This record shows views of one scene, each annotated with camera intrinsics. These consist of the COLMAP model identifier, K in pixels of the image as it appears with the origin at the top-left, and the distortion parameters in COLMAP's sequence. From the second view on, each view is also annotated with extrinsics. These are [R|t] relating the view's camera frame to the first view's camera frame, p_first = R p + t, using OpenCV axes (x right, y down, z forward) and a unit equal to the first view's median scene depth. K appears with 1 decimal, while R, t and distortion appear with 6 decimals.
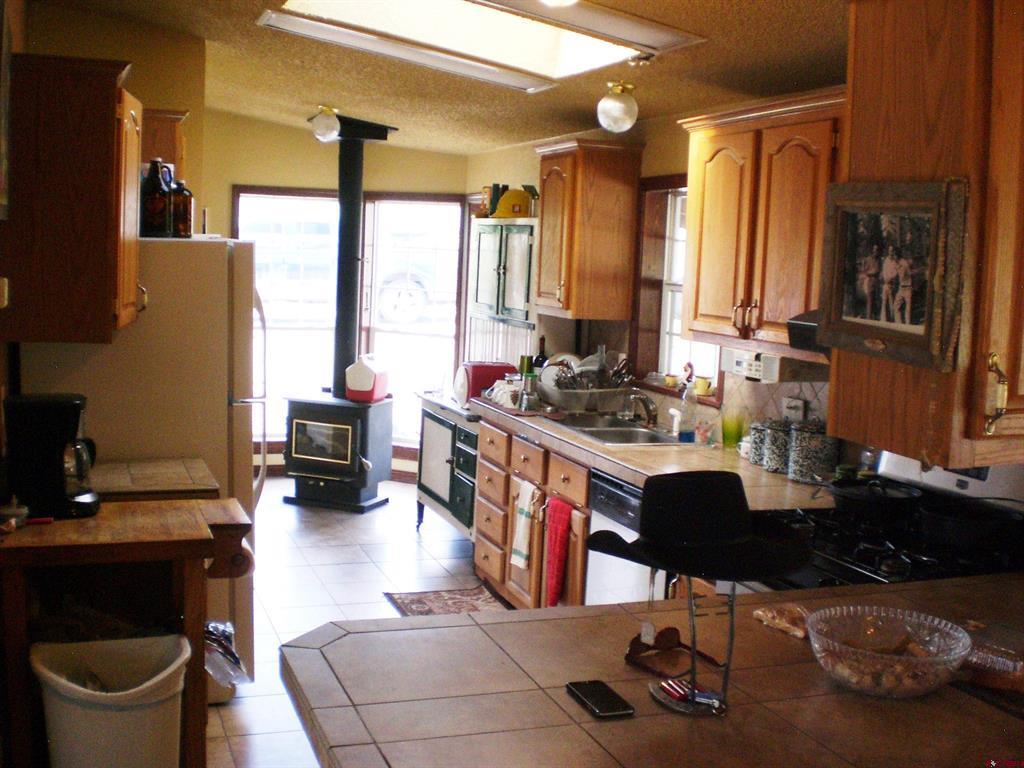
lens RADIAL K [[1150.3, 0, 511.4], [0, 1150.3, 383.0], [0, 0, 1]] dist [-0.055801, 0.000000]
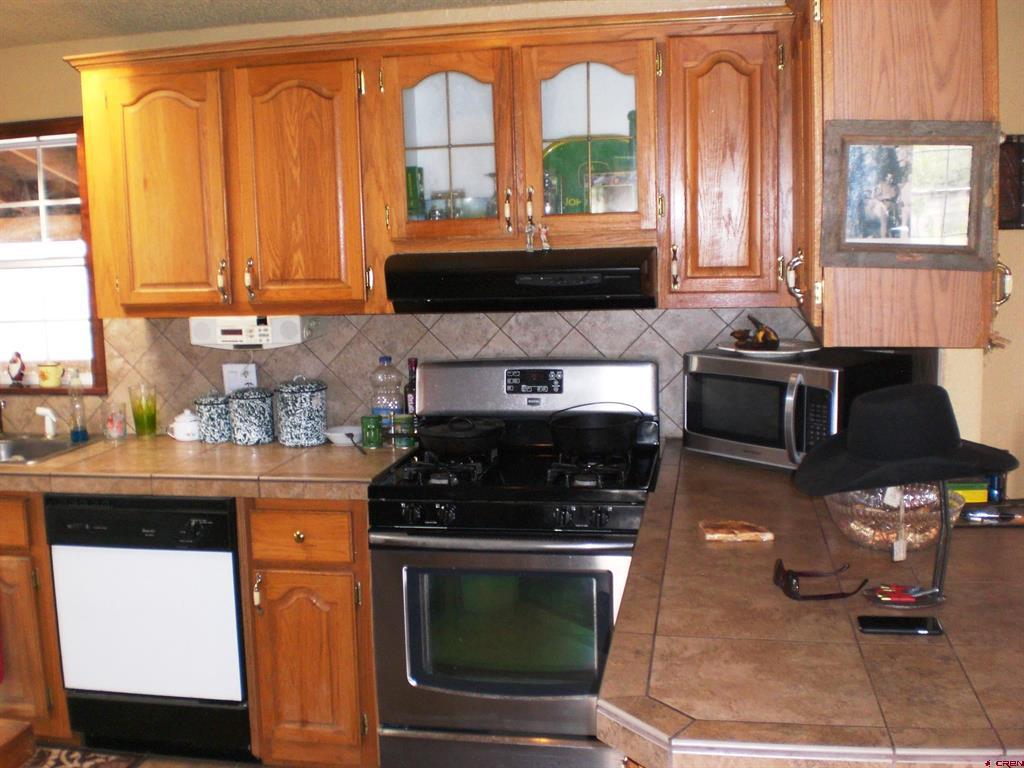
lens RADIAL K [[1150.3, 0, 511.7], [0, 1150.3, 383.1], [0, 0, 1]] dist [-0.055801, 0.000000]
pose [[0.535389, -0.173873, 0.826515, -0.437227], [0.145608, 0.982930, 0.112458, -0.047066], [-0.831960, 0.060139, 0.551567, 0.329047]]
